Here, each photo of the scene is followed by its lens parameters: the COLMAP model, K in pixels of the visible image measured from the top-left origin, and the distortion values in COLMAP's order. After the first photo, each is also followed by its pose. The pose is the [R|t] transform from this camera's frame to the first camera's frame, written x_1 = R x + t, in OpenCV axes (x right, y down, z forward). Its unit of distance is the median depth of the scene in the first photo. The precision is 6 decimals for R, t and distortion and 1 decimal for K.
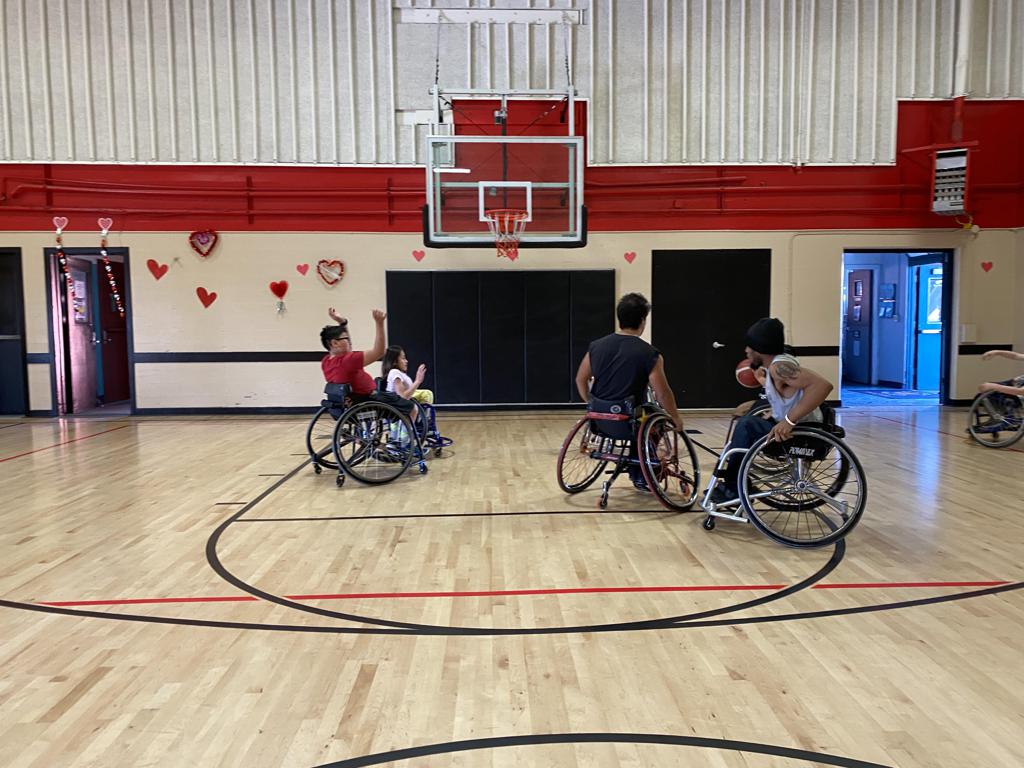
lens RADIAL K [[789.3, 0, 525.8], [0, 789.3, 377.4], [0, 0, 1]] dist [0.011274, 0.000989]
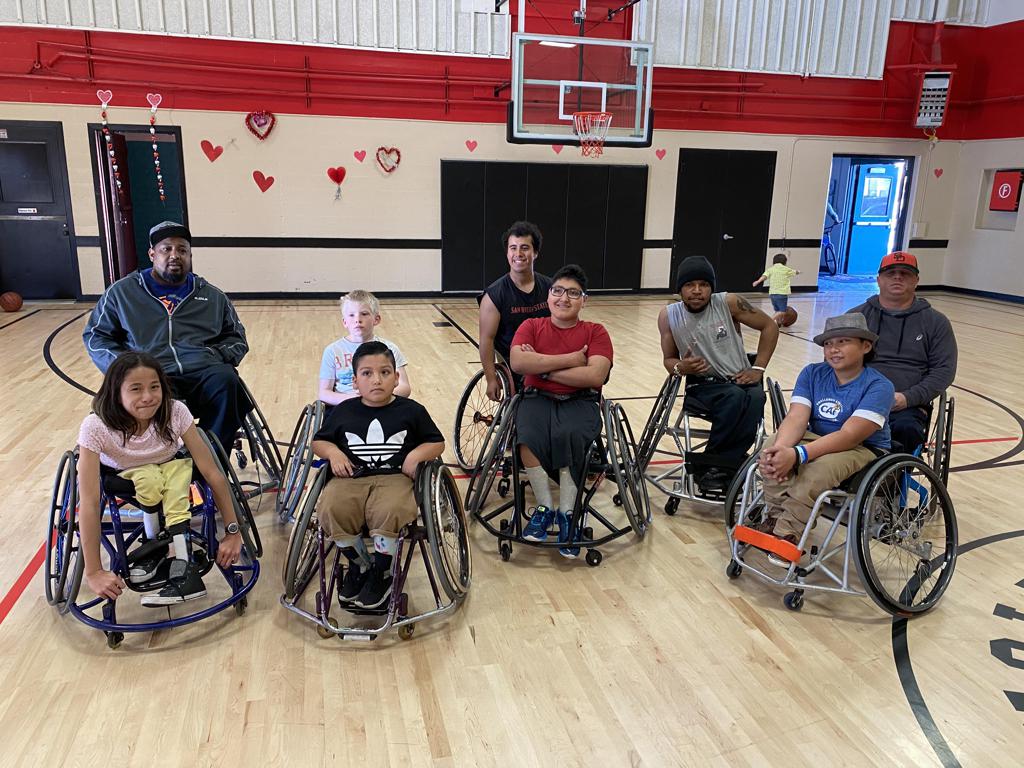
lens RADIAL K [[787.6, 0, 512.0], [0, 787.6, 384.0], [0, 0, 1]] dist [0.003634, 0.001235]
pose [[0.978719, -0.023152, 0.203894, -0.309308], [-0.012864, 0.984738, 0.173565, -0.026408], [-0.204801, -0.172494, 0.963485, -0.068838]]
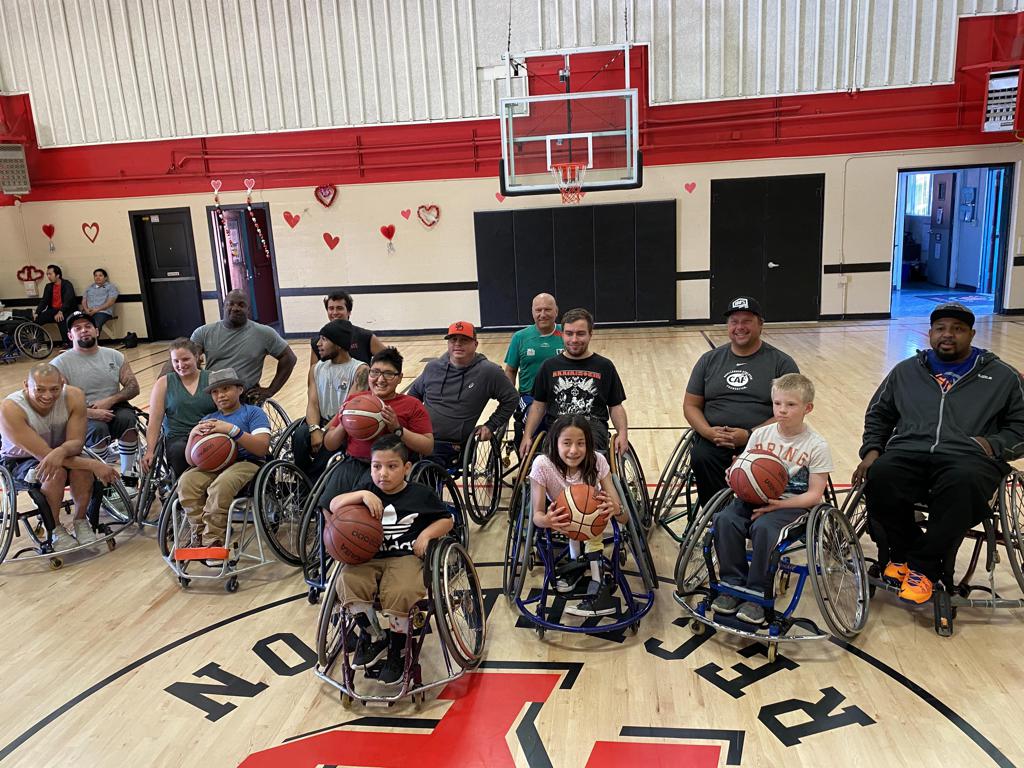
lens RADIAL K [[790.2, 0, 505.8], [0, 790.2, 384.7], [0, 0, 1]] dist [0.000147, 0.004478]
pose [[0.983603, -0.006323, -0.180238, 0.078321], [0.033888, 0.988064, 0.150268, -0.056938], [0.177137, -0.153912, 0.972077, -0.168107]]
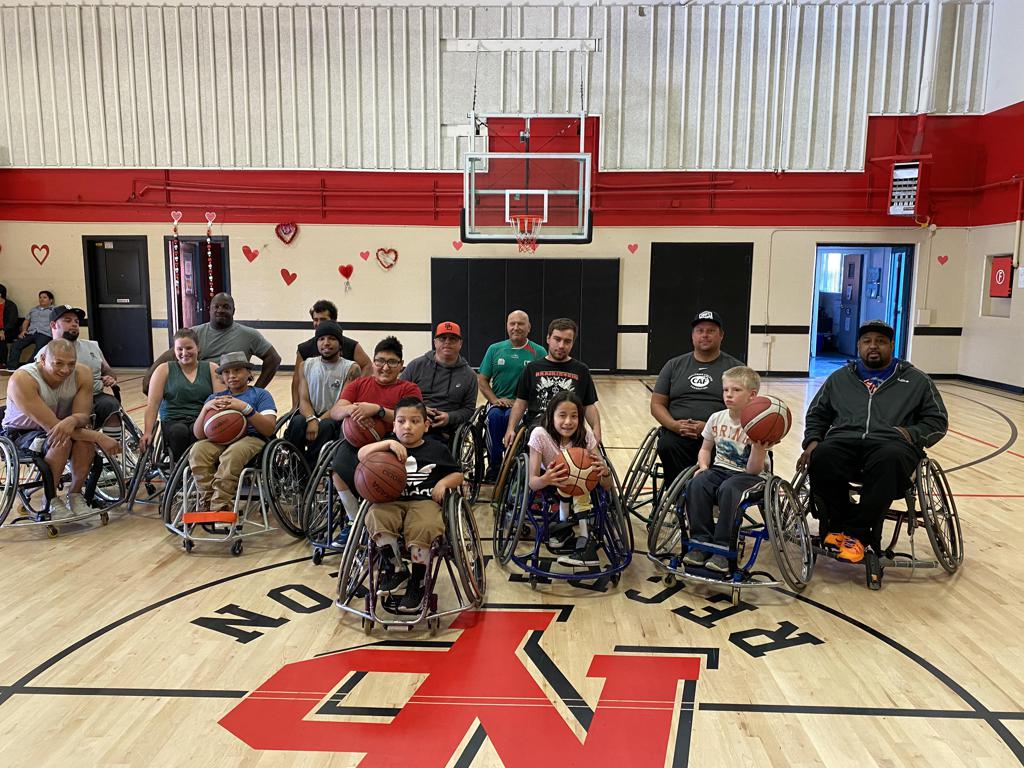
lens RADIAL K [[788.7, 0, 514.2], [0, 788.7, 386.4], [0, 0, 1]] dist [0.003767, 0.000644]
pose [[0.996912, 0.025743, -0.074191, 0.047814], [-0.020758, 0.997524, 0.067201, -0.020543], [0.075738, -0.065453, 0.994977, -0.224346]]
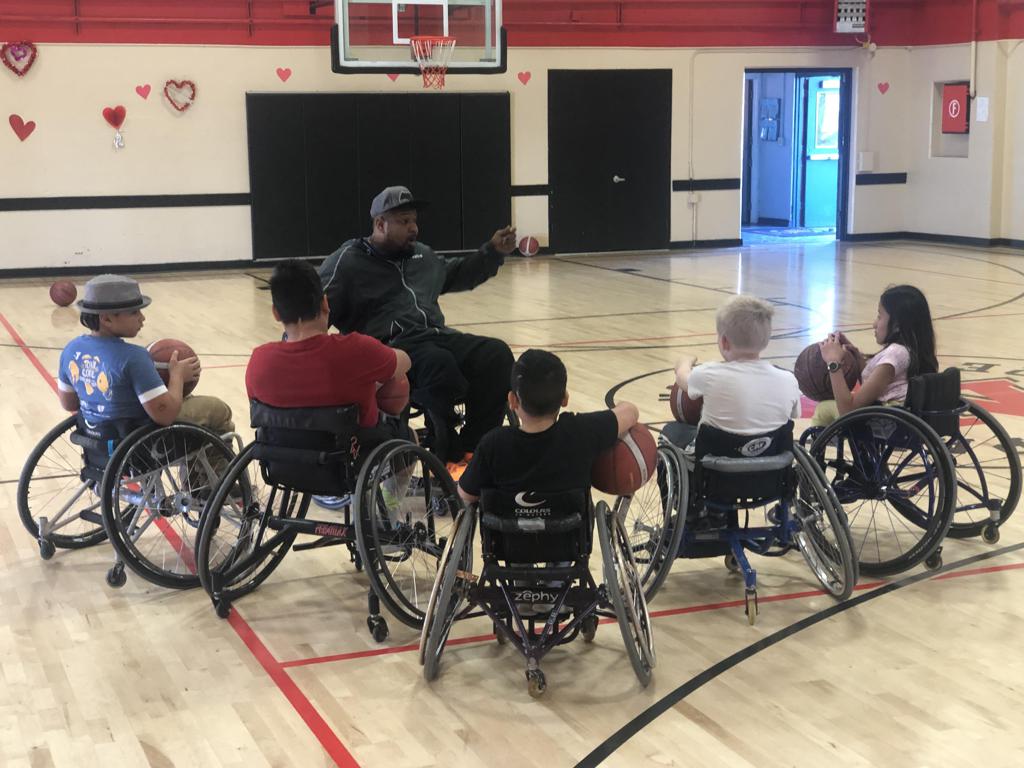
lens RADIAL K [[1636.4, 0, 515.6], [0, 1636.4, 402.6], [0, 0, 1]] dist [0.160739, -0.623189]
pose [[0.943926, -0.059962, 0.324665, -0.496750], [0.027287, 0.994173, 0.104281, 0.013215], [-0.329027, -0.089575, 0.940063, -0.742233]]
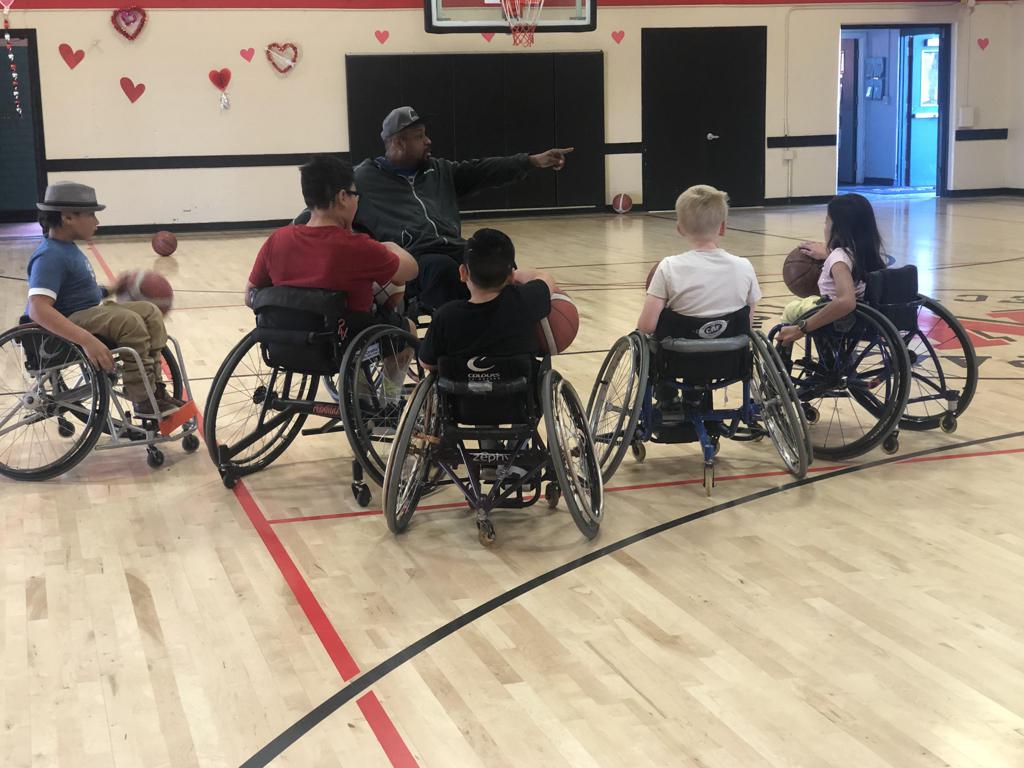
lens RADIAL K [[1636.4, 0, 515.6], [0, 1636.4, 402.6], [0, 0, 1]] dist [0.160739, -0.623189]
pose [[0.968827, -0.059816, 0.240410, -0.456150], [0.033547, 0.993152, 0.111913, 0.044032], [-0.245458, -0.100359, 0.964198, -0.803400]]
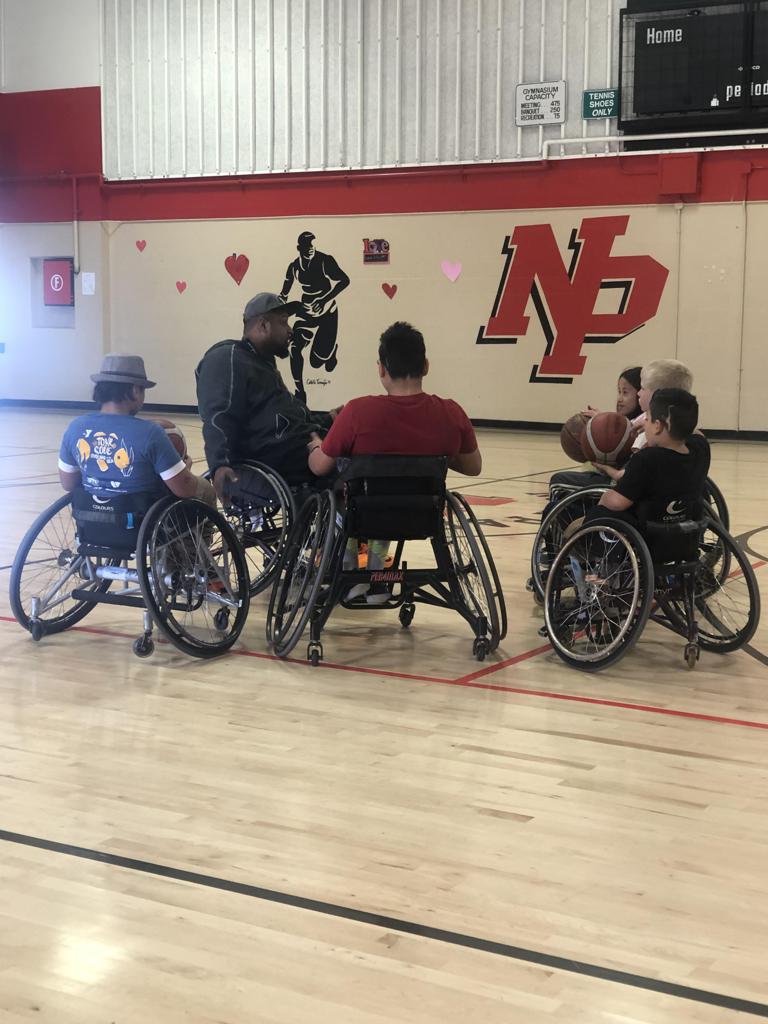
lens RADIAL K [[1638.3, 0, 348.9], [0, 1638.3, 528.4], [0, 0, 1]] dist [0.136653, -0.475983]
pose [[0.569750, -0.090543, 0.816815, -0.879045], [0.043257, 0.995839, 0.080214, 0.044538], [-0.820679, -0.010369, 0.571295, -0.545965]]
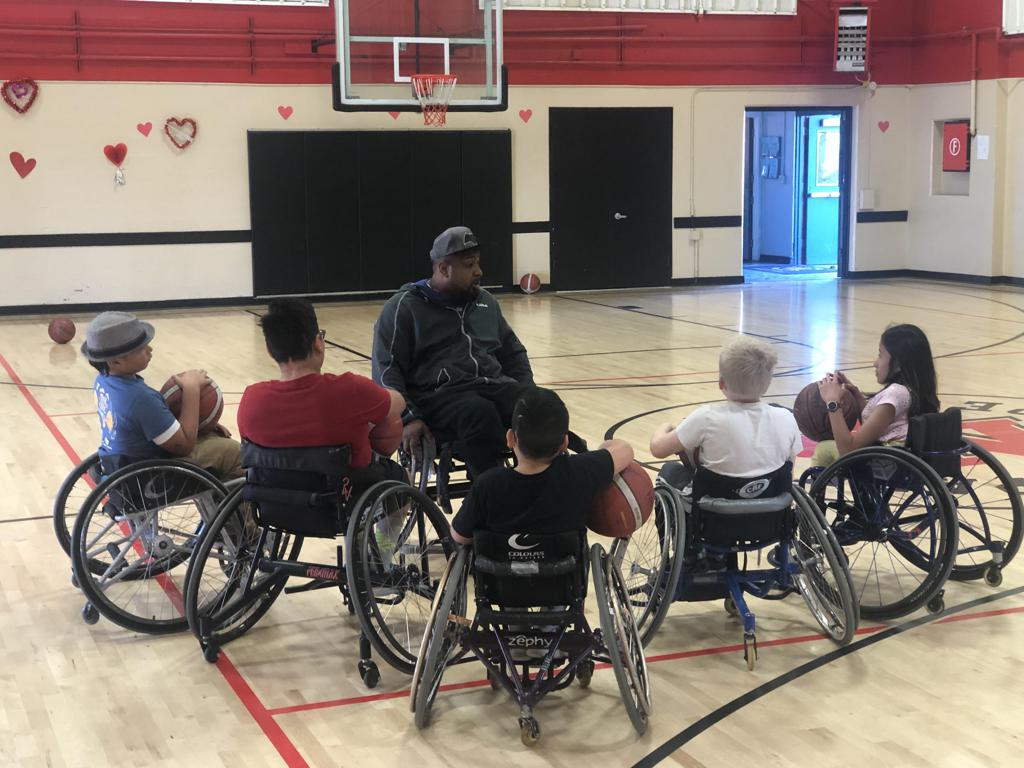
lens RADIAL K [[1638.3, 0, 520.9], [0, 1638.3, 388.9], [0, 0, 1]] dist [0.136653, -0.475983]
pose [[0.943597, -0.049532, 0.327369, -0.491558], [0.026603, 0.996892, 0.074153, 0.012707], [-0.330025, -0.061262, 0.941982, -0.736102]]
